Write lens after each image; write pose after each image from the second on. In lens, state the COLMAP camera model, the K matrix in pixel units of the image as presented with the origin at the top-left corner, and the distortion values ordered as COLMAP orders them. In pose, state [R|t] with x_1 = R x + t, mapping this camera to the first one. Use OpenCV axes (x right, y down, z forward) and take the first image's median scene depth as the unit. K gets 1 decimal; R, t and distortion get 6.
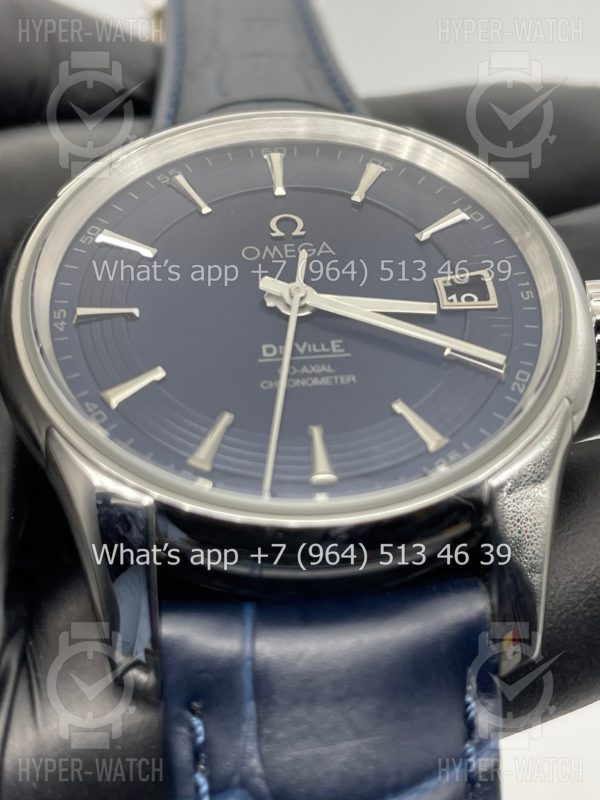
lens RADIAL K [[1262.5, 0, 297.3], [0, 1262.5, 401.1], [0, 0, 1]] dist [0.030268, 0.000000]
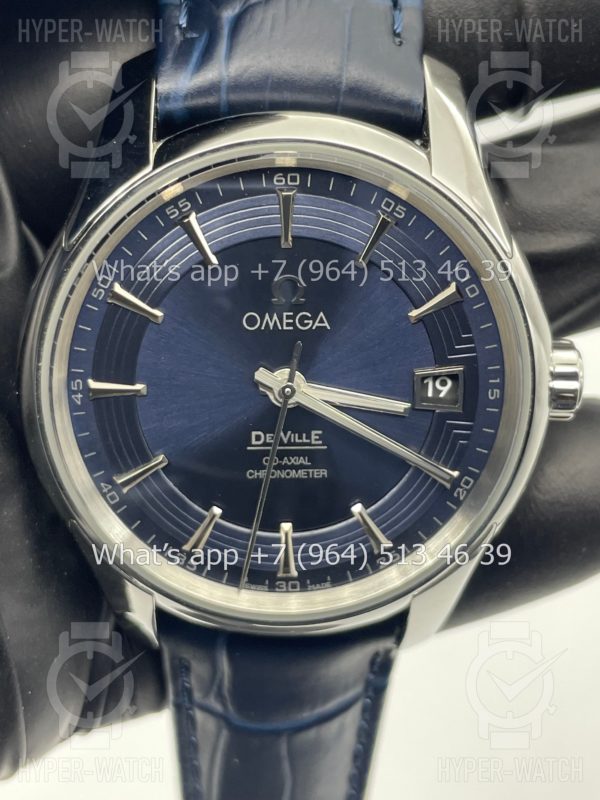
lens RADIAL K [[1262.5, 0, 294.5], [0, 1262.5, 401.6], [0, 0, 1]] dist [0.030268, 0.000000]
pose [[0.993667, 0.107623, 0.032306, -0.029401], [-0.093929, 0.637752, 0.764493, -0.944705], [0.061674, -0.762686, 0.643822, 0.274975]]
